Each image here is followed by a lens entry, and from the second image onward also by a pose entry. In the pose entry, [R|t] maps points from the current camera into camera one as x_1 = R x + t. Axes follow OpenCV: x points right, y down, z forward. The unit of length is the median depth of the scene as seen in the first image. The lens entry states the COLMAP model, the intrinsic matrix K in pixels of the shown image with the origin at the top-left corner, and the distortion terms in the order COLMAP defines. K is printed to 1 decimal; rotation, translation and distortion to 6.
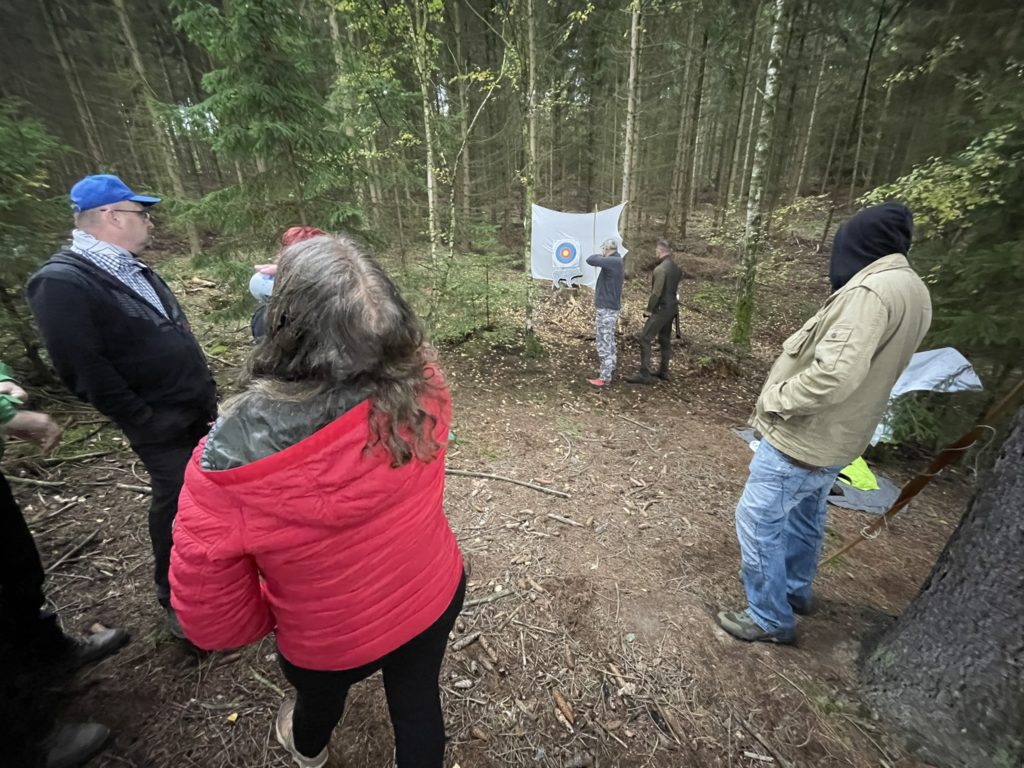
lens RADIAL K [[413.2, 0, 513.0], [0, 413.2, 388.6], [0, 0, 1]] dist [-0.011875, 0.000072]
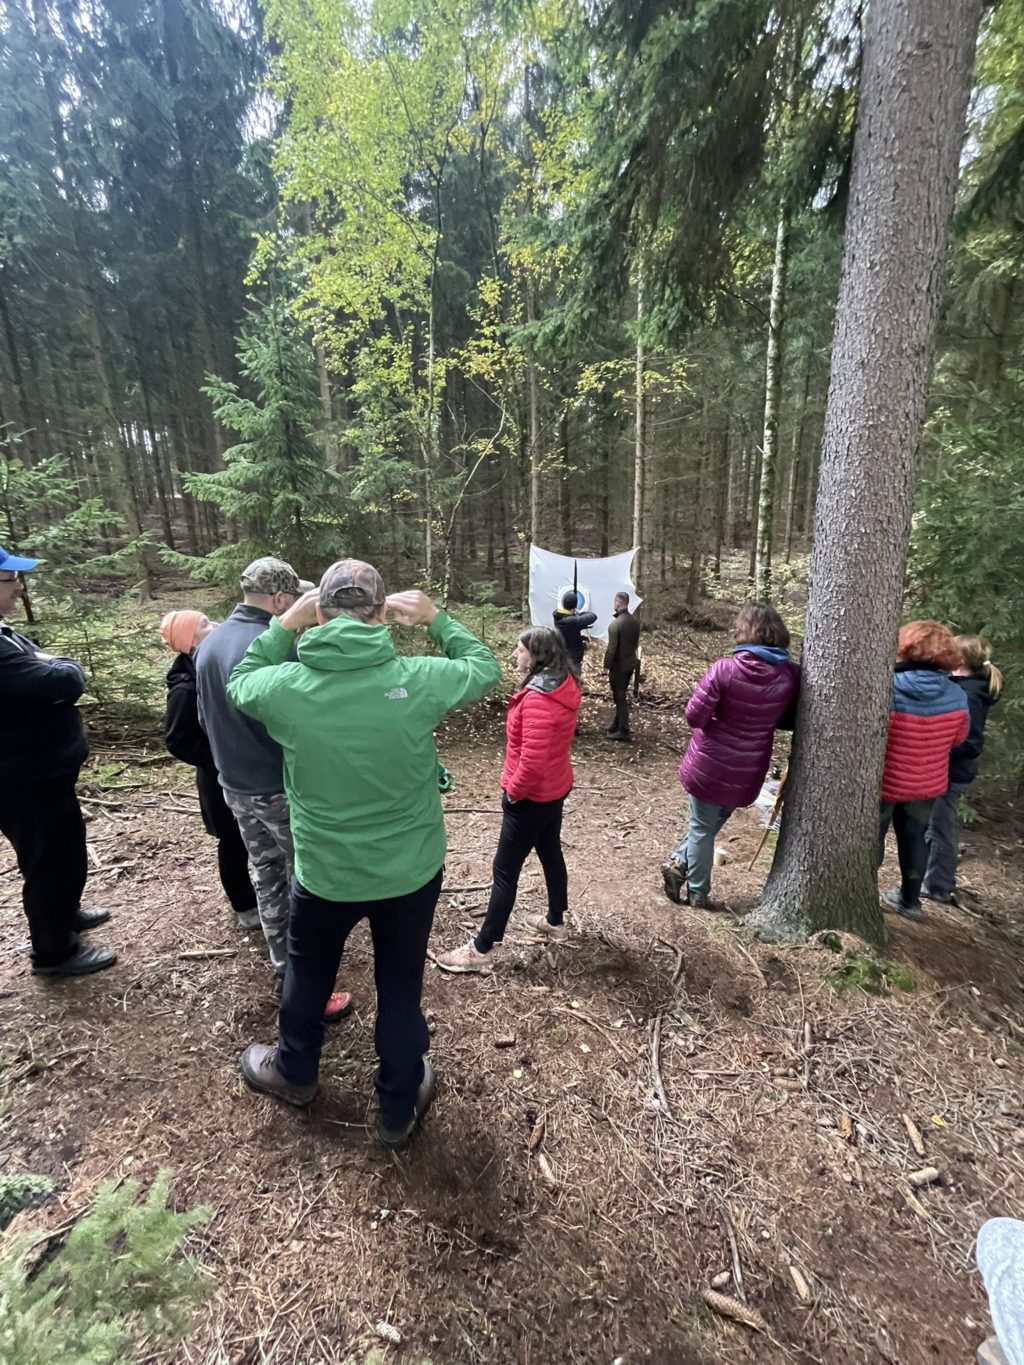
lens RADIAL K [[550.7, 0, 513.9], [0, 550.7, 682.2], [0, 0, 1]] dist [-0.011875, 0.000072]
pose [[0.999981, 0.006191, 0.000015, 0.006206], [-0.006109, 0.987183, -0.159473, 0.035816], [-0.001002, 0.159470, 0.987202, -0.164784]]
